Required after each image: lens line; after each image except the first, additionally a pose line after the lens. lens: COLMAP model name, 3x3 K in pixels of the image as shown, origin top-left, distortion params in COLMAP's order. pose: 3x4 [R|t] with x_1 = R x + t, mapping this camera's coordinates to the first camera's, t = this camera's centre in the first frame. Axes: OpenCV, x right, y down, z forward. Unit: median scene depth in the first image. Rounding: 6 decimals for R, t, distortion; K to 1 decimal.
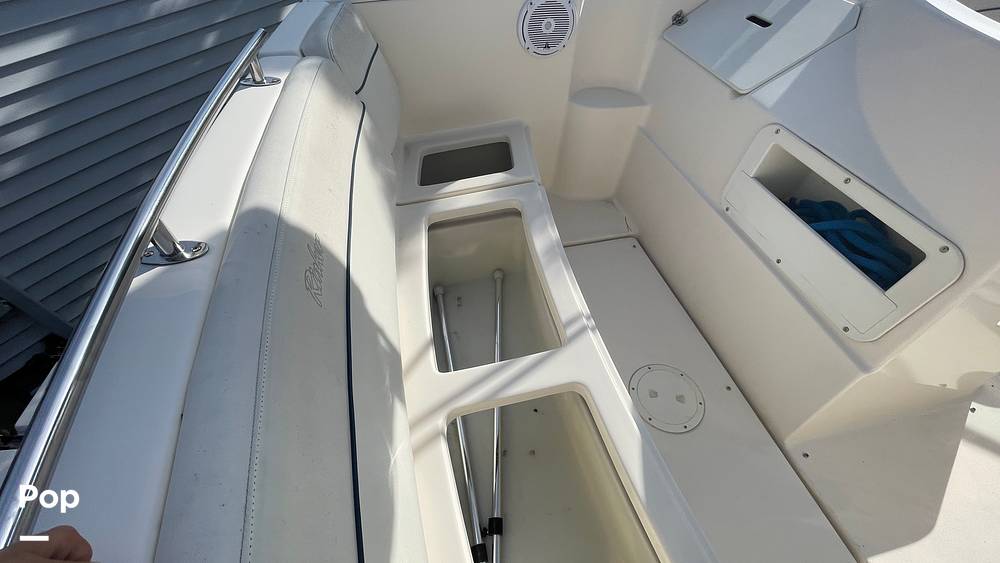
lens RADIAL K [[404.9, 0, 493.1], [0, 404.9, 284.5], [0, 0, 1]] dist [-0.001688, -0.000265]
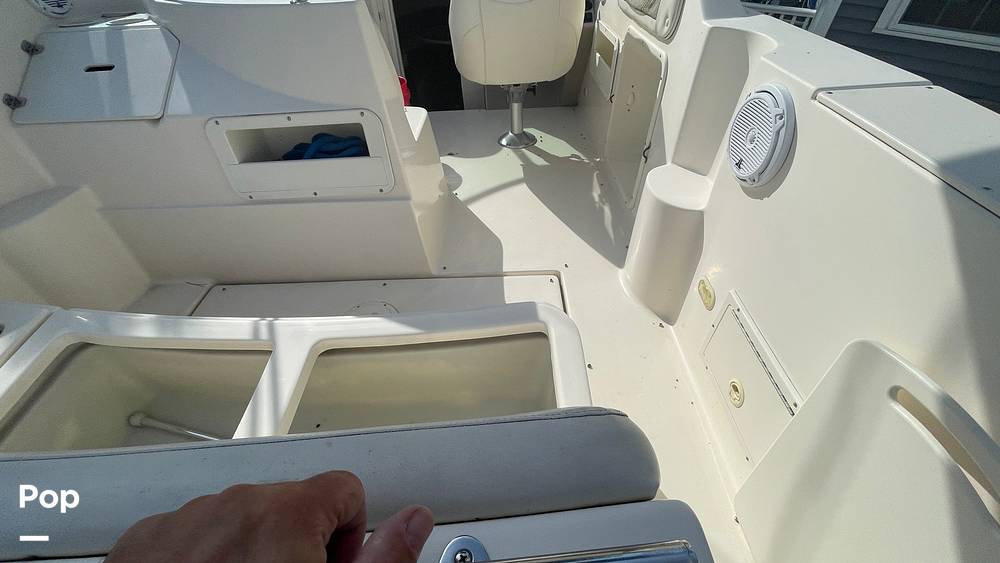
lens RADIAL K [[404.9, 0, 495.3], [0, 404.9, 280.9], [0, 0, 1]] dist [-0.001688, -0.000265]
pose [[0.230752, -0.678890, 0.697038, -0.204611], [0.764717, 0.569481, 0.301496, 0.125308], [-0.601633, 0.463466, 0.650567, -0.039660]]
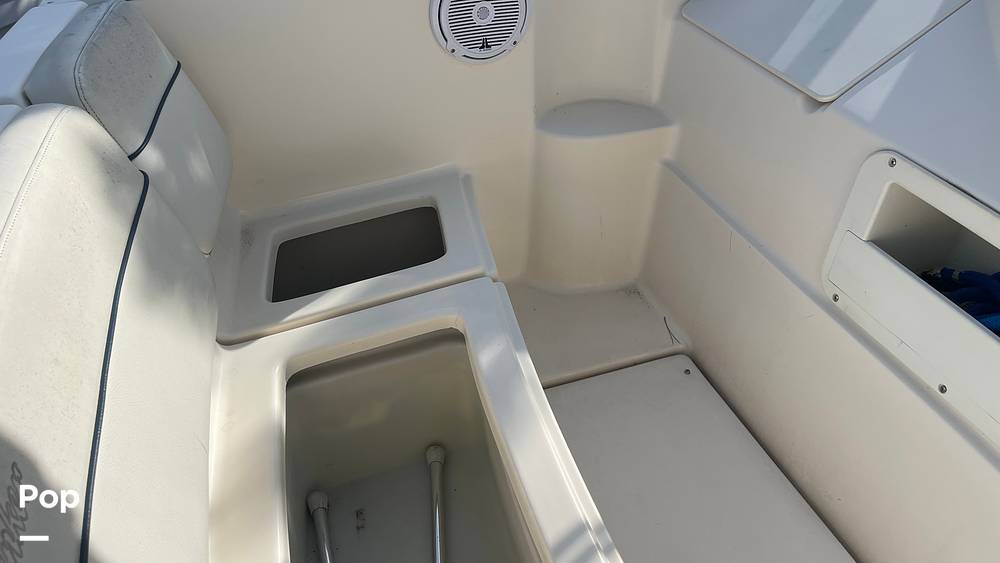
lens RADIAL K [[760.7, 0, 497.6], [0, 760.7, 286.5], [0, 0, 1]] dist [0.043384, -0.031231]
pose [[0.994068, -0.085354, 0.067407, 0.050334], [0.096811, 0.976852, -0.190754, -0.044566], [-0.049565, 0.196148, 0.979321, -0.001248]]
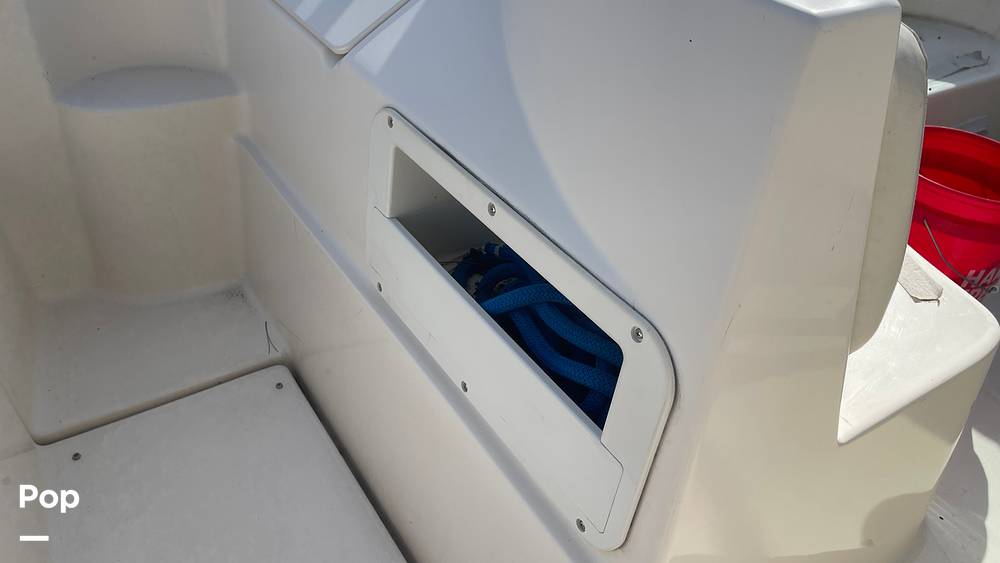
lens RADIAL K [[760.7, 0, 503.9], [0, 760.7, 275.3], [0, 0, 1]] dist [0.043384, -0.031231]
pose [[0.936144, -0.169679, 0.307968, 0.427933], [0.224540, 0.962499, -0.152242, -0.032097], [-0.270587, 0.211671, 0.939137, 0.131823]]
